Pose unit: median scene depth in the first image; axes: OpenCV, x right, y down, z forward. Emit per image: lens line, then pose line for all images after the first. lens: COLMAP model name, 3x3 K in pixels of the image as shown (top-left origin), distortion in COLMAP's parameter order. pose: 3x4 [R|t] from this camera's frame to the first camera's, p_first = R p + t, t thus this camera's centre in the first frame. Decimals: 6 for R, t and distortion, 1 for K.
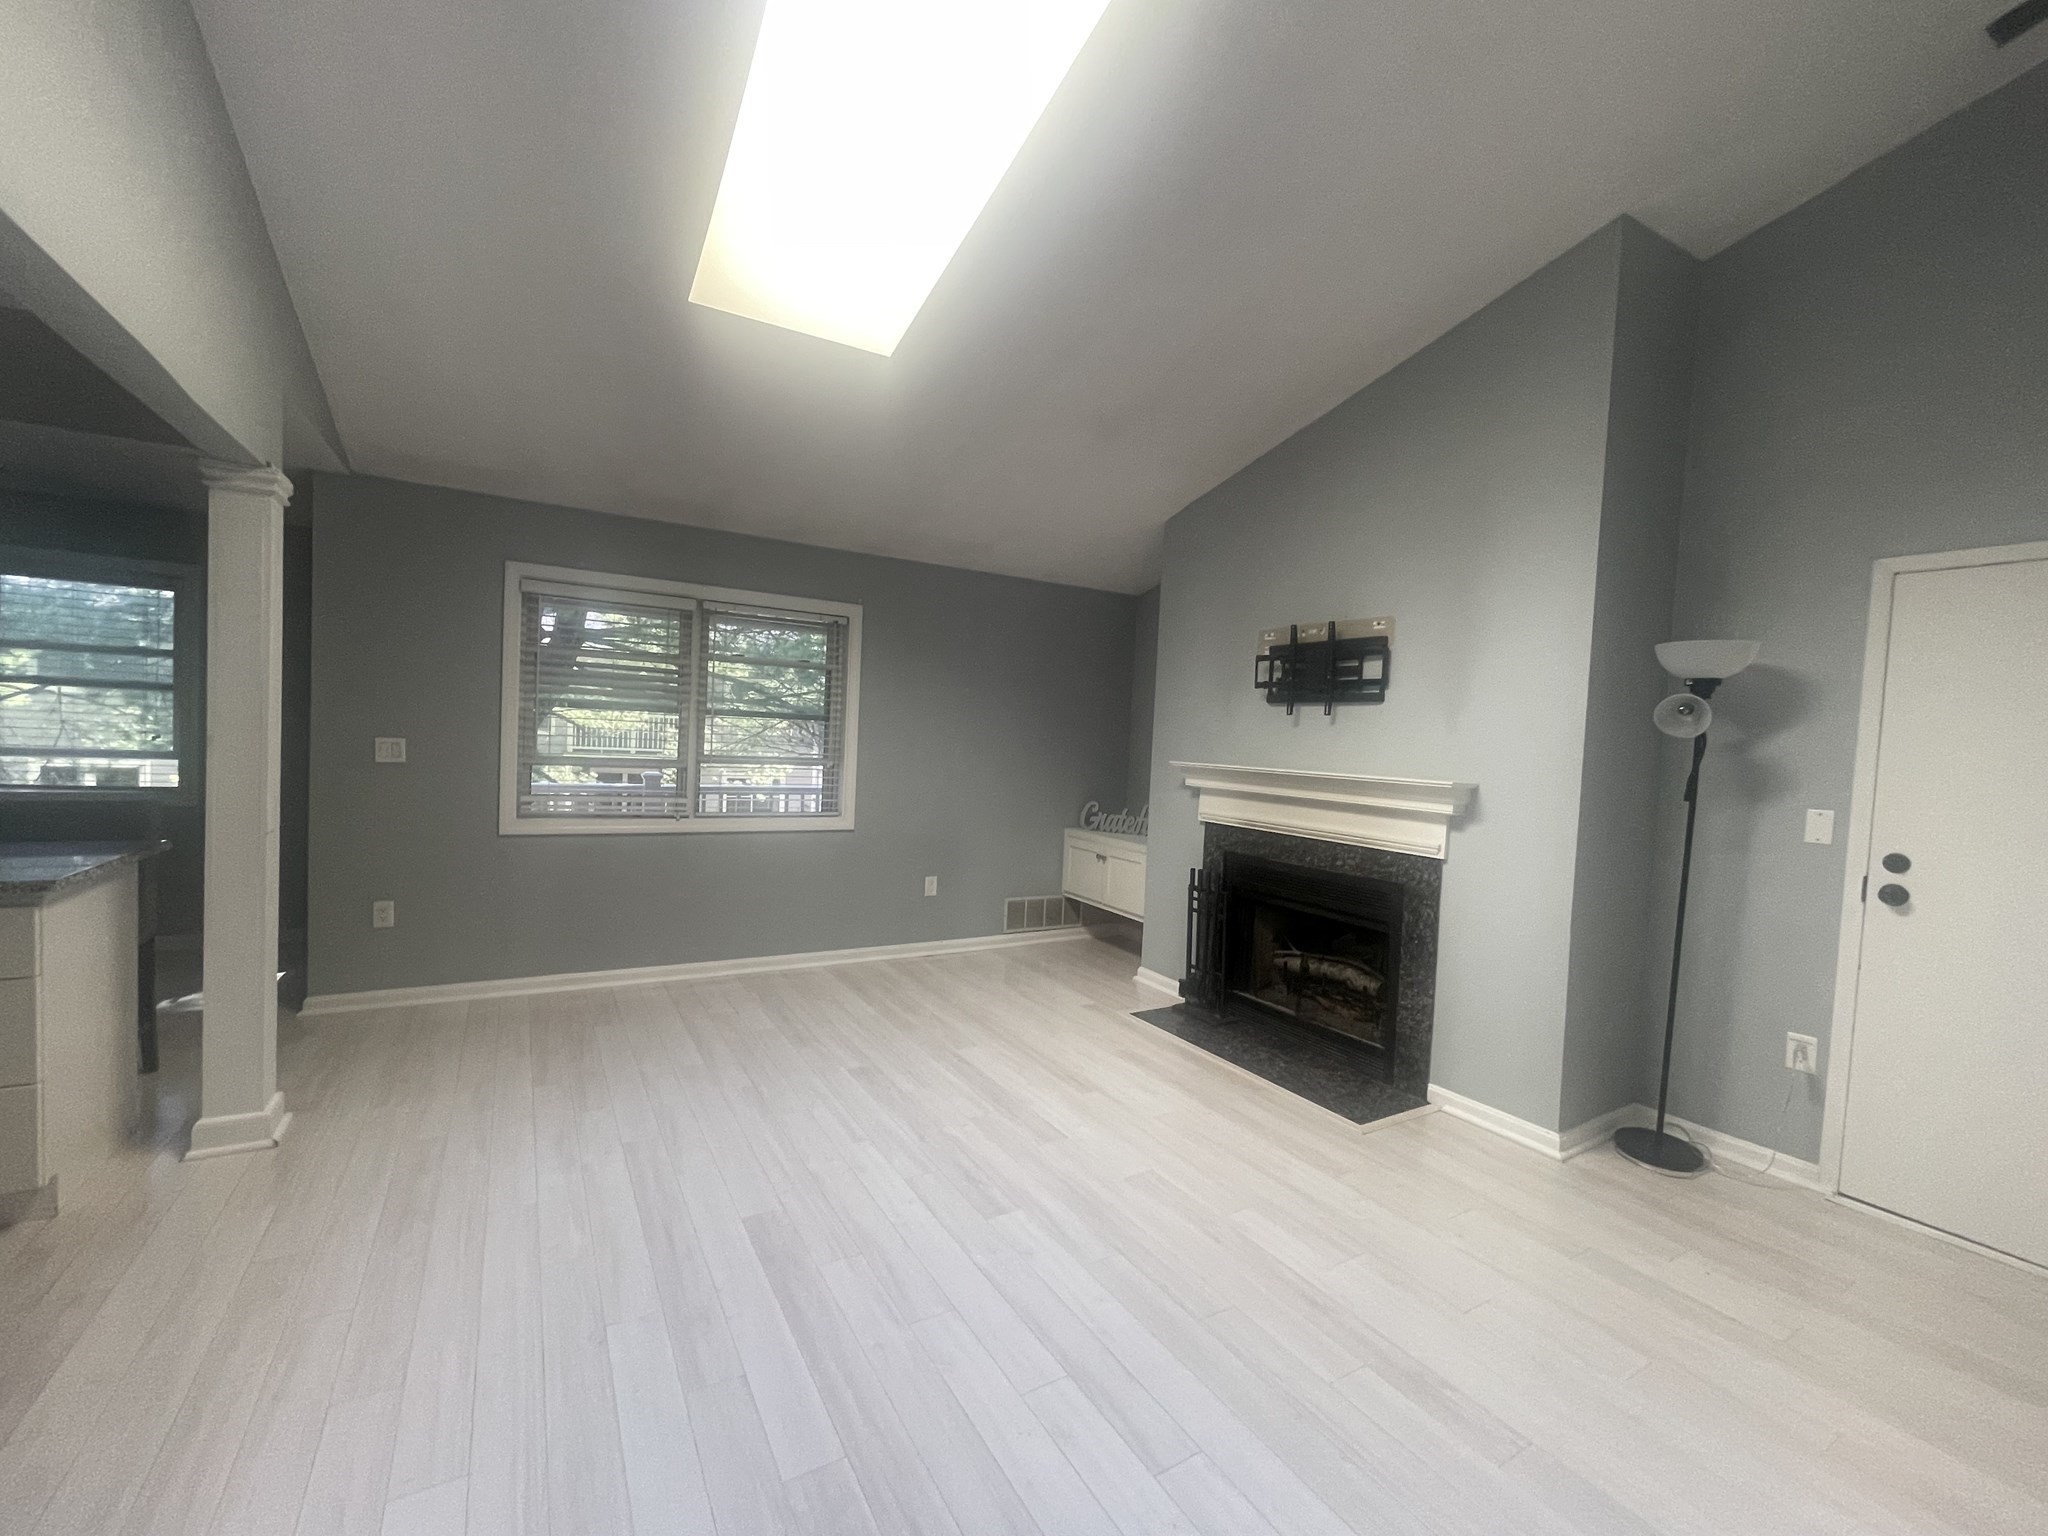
lens RADIAL K [[835.1, 0, 1024.0], [0, 835.1, 768.0], [0, 0, 1]] dist [-0.001162, -0.000343]
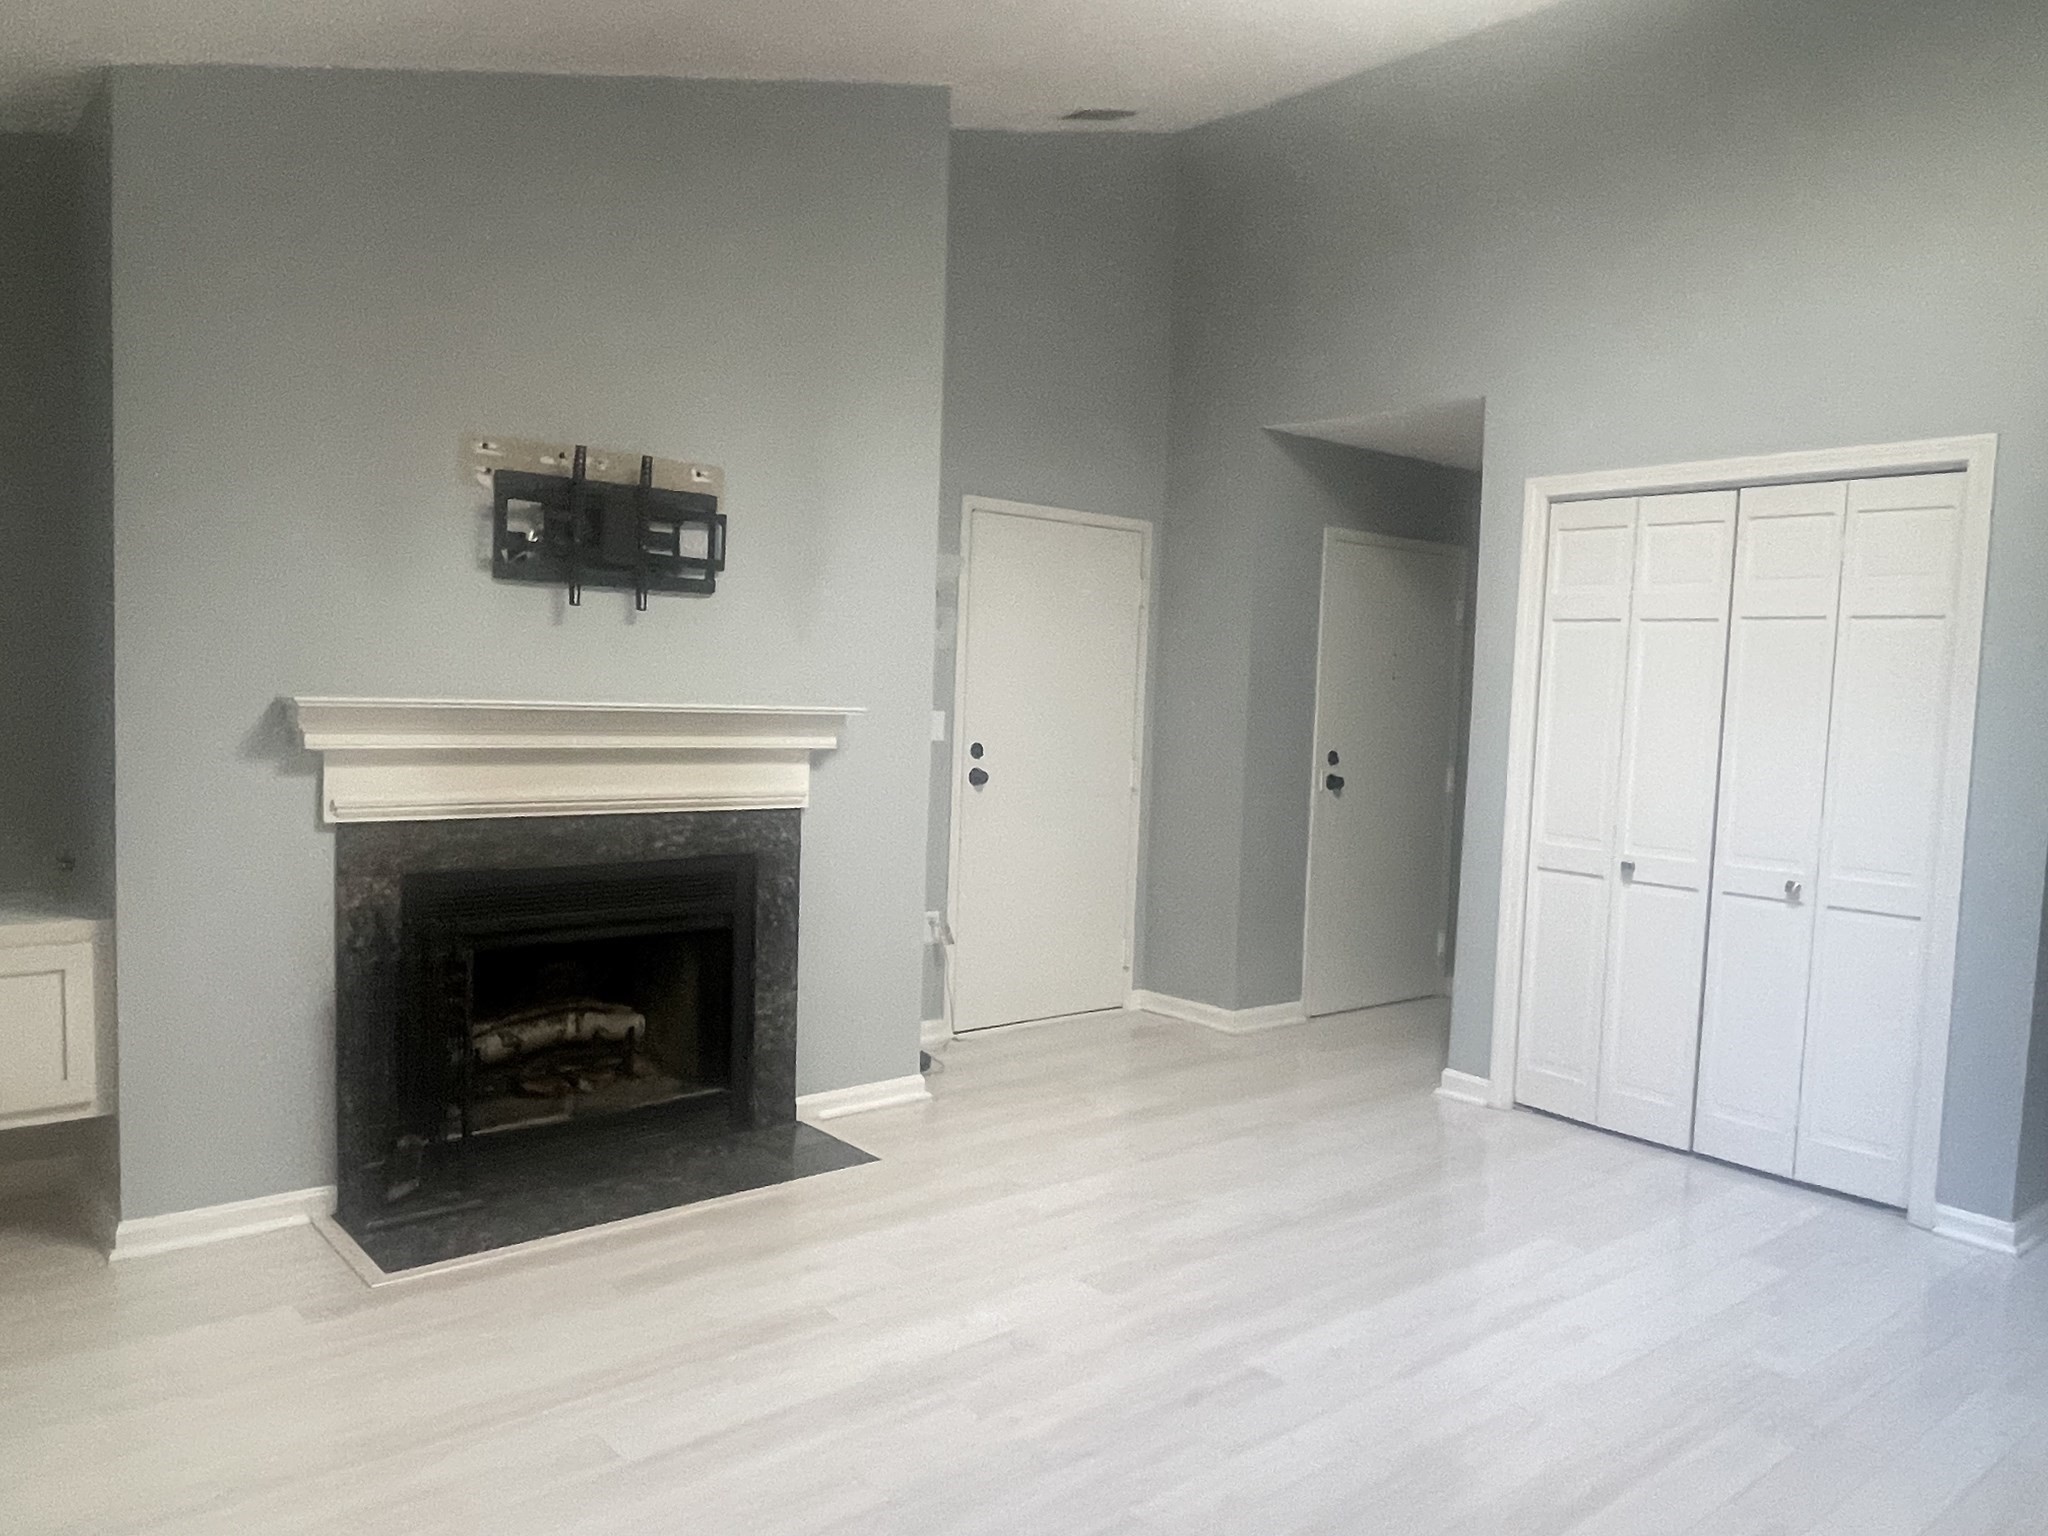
lens RADIAL K [[1439.3, 0, 985.4], [0, 1439.3, 777.5], [0, 0, 1]] dist [0.000366, -0.038231]
pose [[-0.144823, -0.116980, 0.982518, -0.751428], [-0.004745, 0.993057, 0.117535, -0.068770], [-0.989446, 0.012360, -0.144373, 0.936934]]
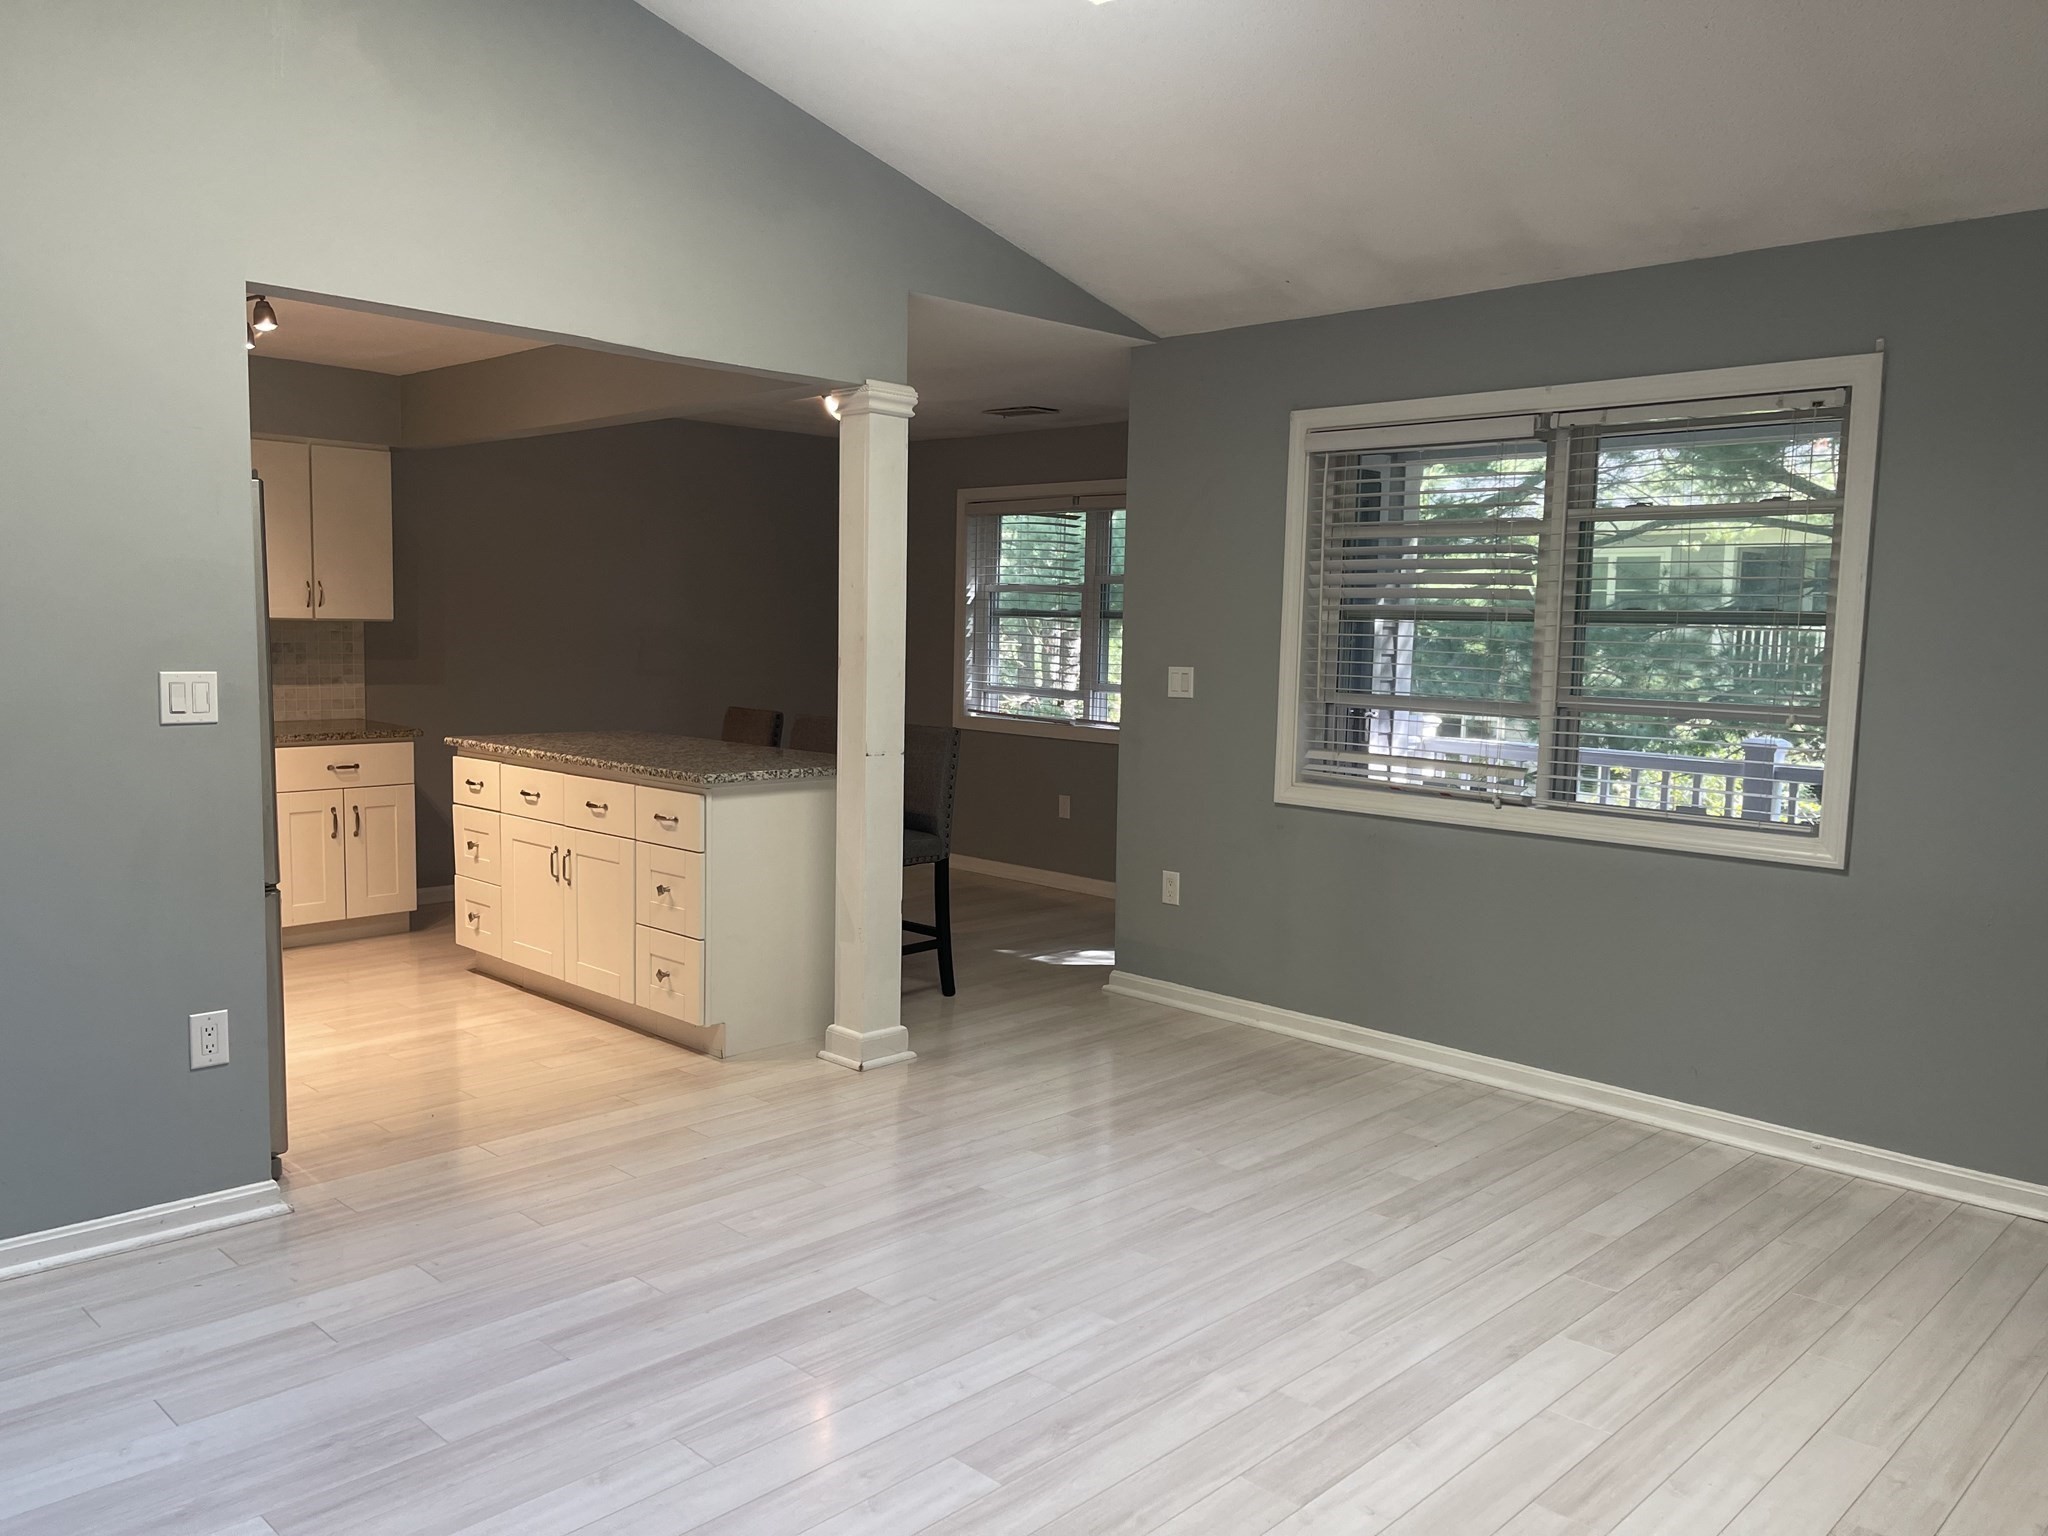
lens RADIAL K [[1569.1, 0, 1024.0], [0, 1569.1, 768.0], [0, 0, 1]] dist [0.049238, 0.000592]
pose [[0.259462, 0.049144, -0.964502, 0.671905], [-0.043409, 0.998289, 0.039188, 0.008129], [0.964777, 0.031701, 0.261151, 0.490767]]
